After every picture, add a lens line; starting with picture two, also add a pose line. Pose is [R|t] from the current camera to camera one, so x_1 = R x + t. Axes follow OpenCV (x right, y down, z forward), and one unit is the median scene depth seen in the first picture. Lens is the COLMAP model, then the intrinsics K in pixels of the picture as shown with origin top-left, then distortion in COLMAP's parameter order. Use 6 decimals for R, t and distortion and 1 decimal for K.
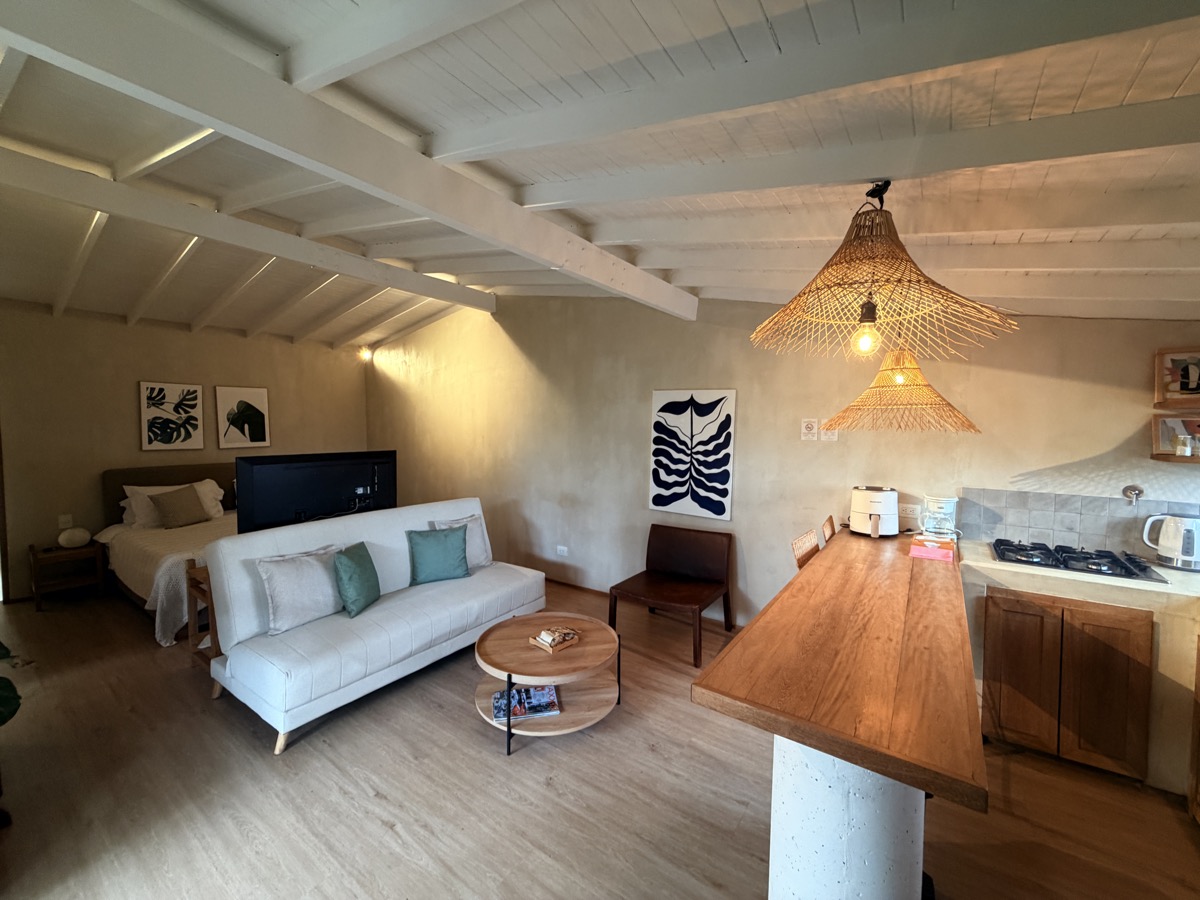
lens RADIAL K [[474.7, 0, 603.5], [0, 474.7, 454.8], [0, 0, 1]] dist [0.000268, -0.000149]
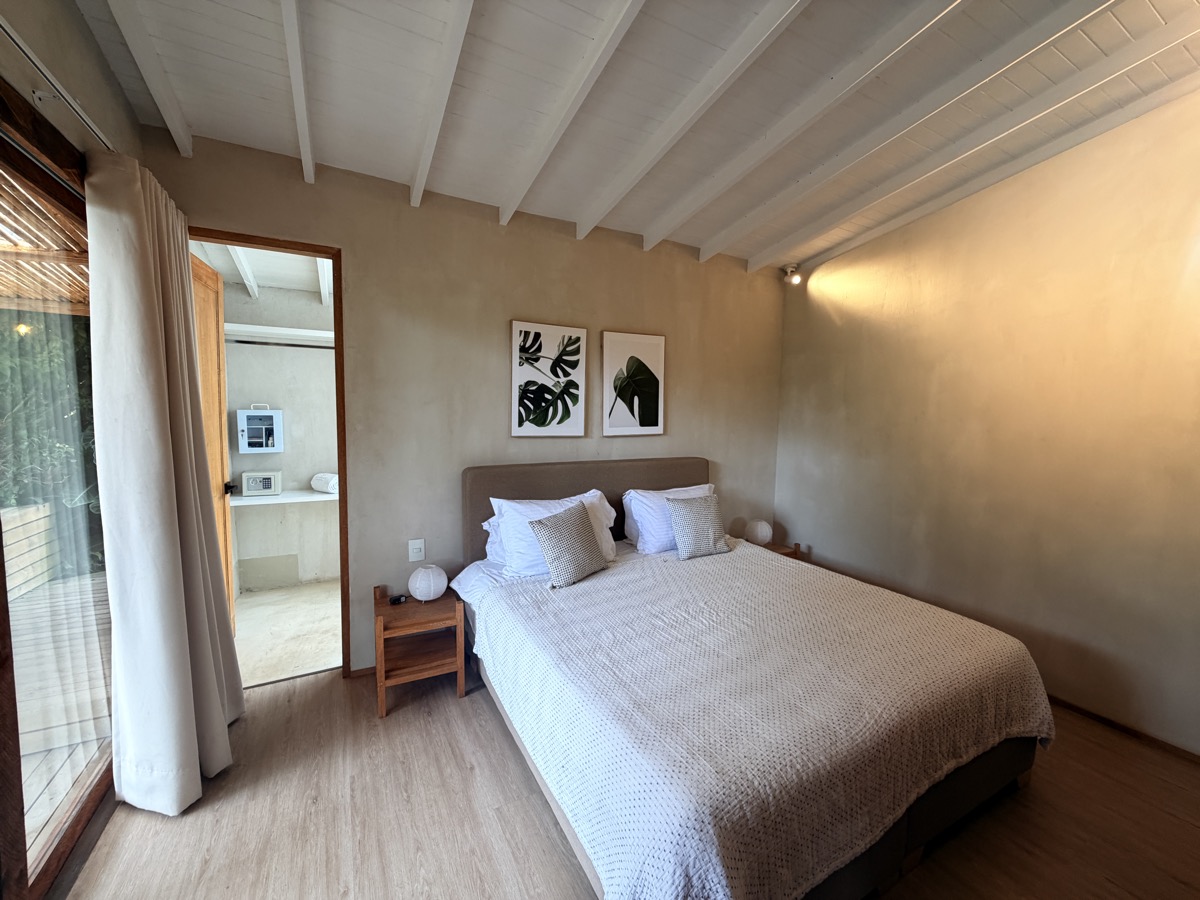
lens RADIAL K [[474.7, 0, 600.3], [0, 474.7, 452.2], [0, 0, 1]] dist [0.000268, -0.000149]
pose [[0.900563, 0.054192, -0.431334, -0.586316], [-0.044353, 0.998476, 0.032842, -0.013792], [0.432456, -0.010445, 0.901594, 0.489028]]
